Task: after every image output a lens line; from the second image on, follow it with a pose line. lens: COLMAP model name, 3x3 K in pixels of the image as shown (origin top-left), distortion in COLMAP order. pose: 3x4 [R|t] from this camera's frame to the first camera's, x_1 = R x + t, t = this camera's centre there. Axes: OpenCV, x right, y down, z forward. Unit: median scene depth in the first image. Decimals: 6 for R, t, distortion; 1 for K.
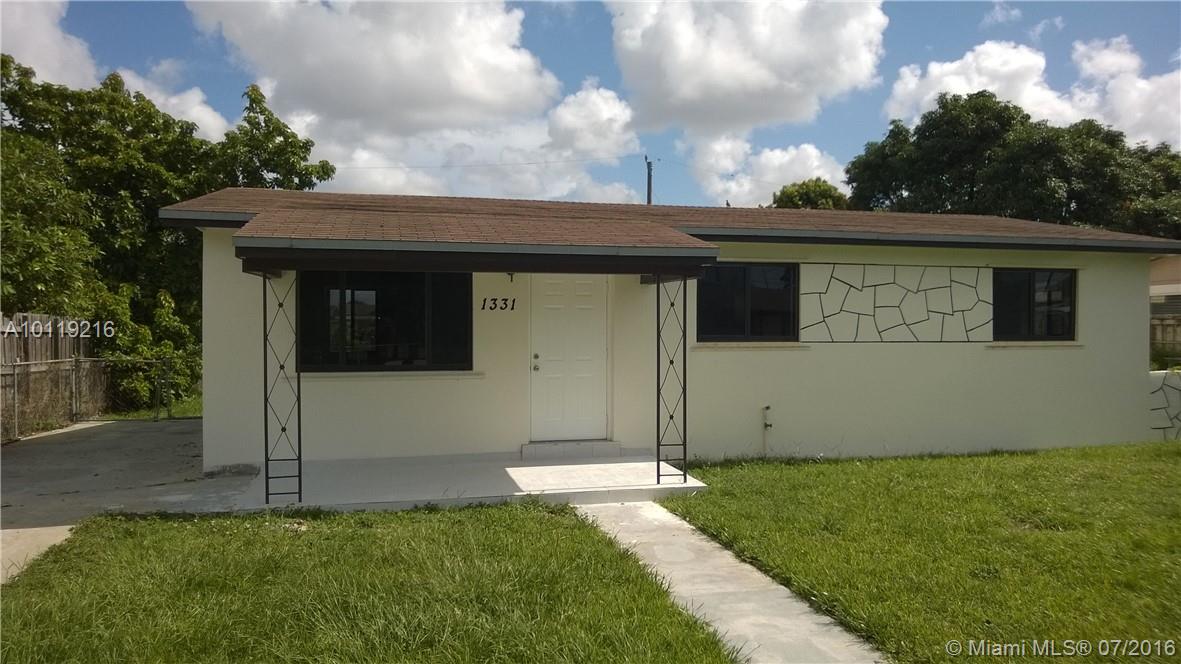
lens RADIAL K [[895.7, 0, 641.9], [0, 895.7, 369.6], [0, 0, 1]] dist [-0.038176, 0.001592]
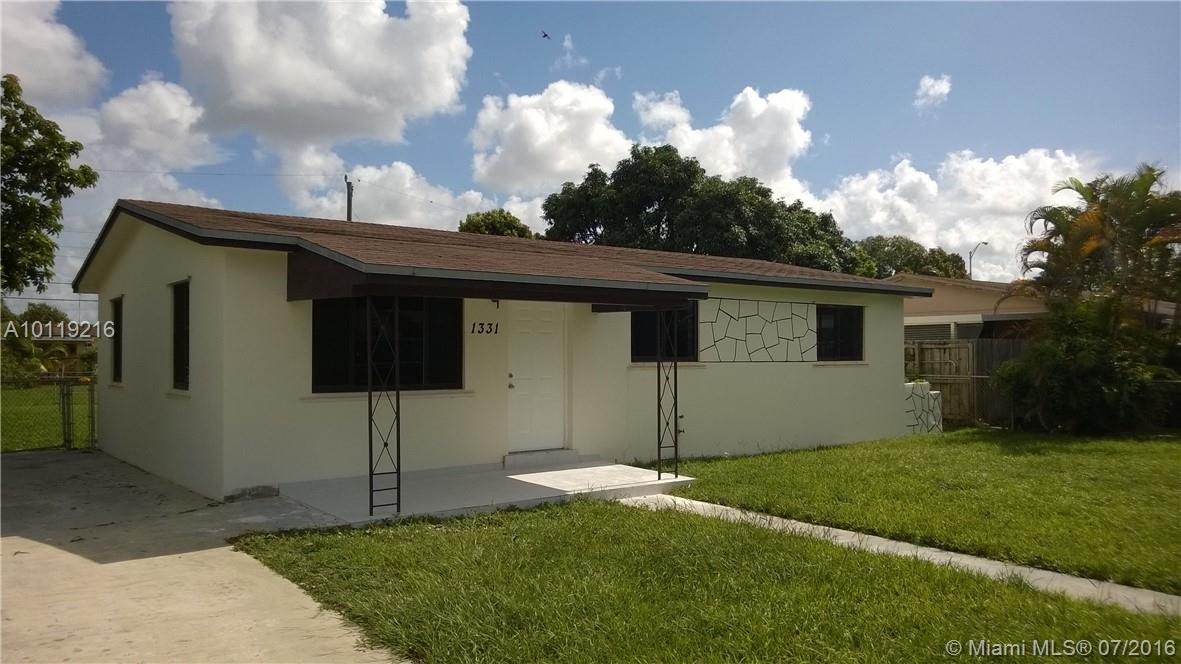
lens RADIAL K [[906.6, 0, 614.7], [0, 906.6, 331.3], [0, 0, 1]] dist [0.048813, -0.135740]
pose [[0.910405, 0.011097, 0.413569, -0.190411], [0.016959, 0.997799, -0.064104, 0.002127], [-0.413370, 0.065374, 0.908213, -0.034666]]
